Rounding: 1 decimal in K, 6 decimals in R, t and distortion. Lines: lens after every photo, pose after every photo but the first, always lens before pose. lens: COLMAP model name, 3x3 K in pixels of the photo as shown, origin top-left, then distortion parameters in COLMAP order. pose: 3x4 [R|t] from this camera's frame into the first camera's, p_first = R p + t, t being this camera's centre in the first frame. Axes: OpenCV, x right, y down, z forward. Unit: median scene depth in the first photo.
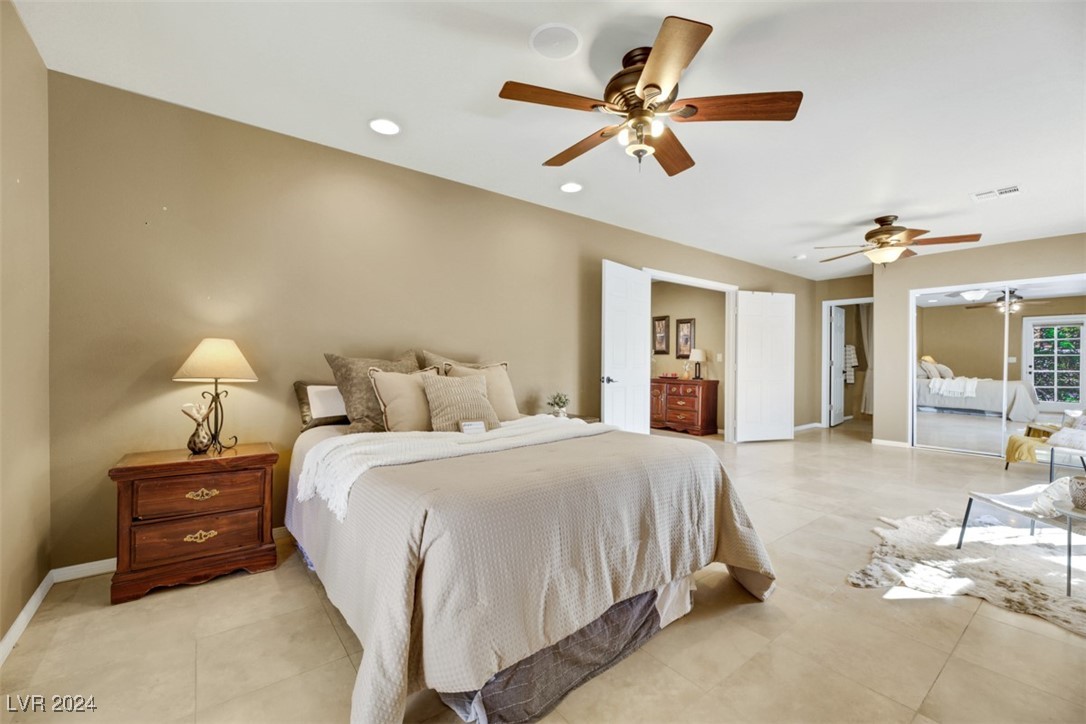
lens RADIAL K [[458.0, 0, 546.9], [0, 458.0, 356.9], [0, 0, 1]] dist [-0.002220, -0.000079]
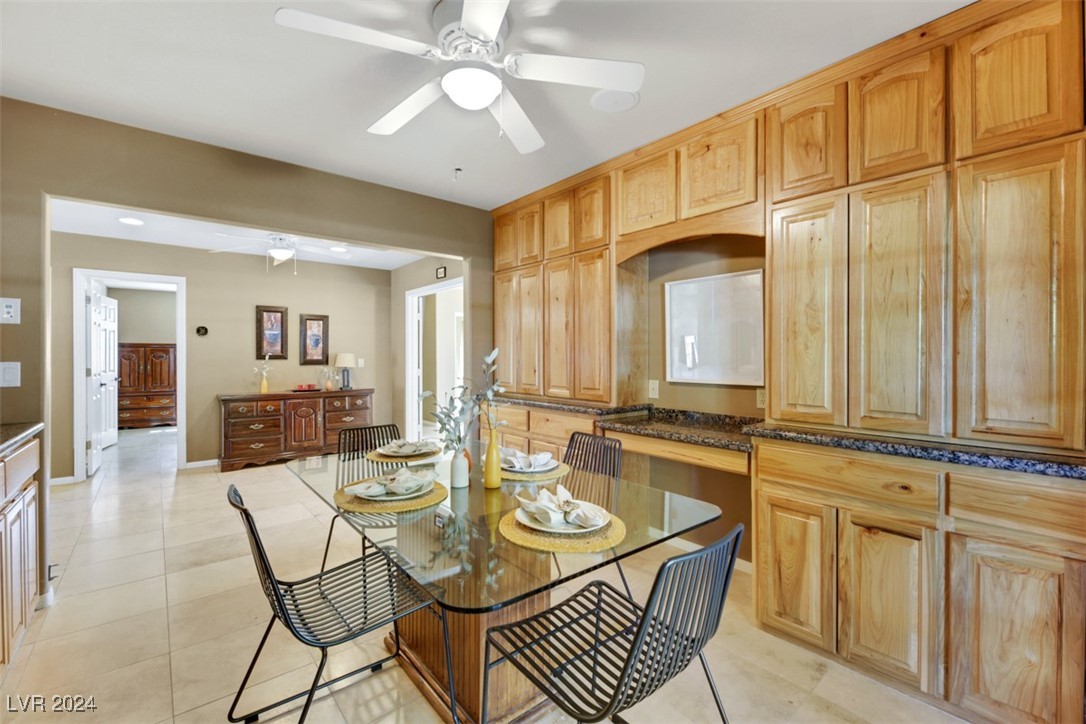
lens RADIAL K [[458.0, 0, 546.9], [0, 458.0, 356.9], [0, 0, 1]] dist [-0.002220, -0.000079]
pose [[-0.020345, -0.008730, 0.999755, -0.496970], [0.002889, 0.999957, 0.008790, -0.015566], [-0.999789, 0.003067, -0.020319, 0.616152]]
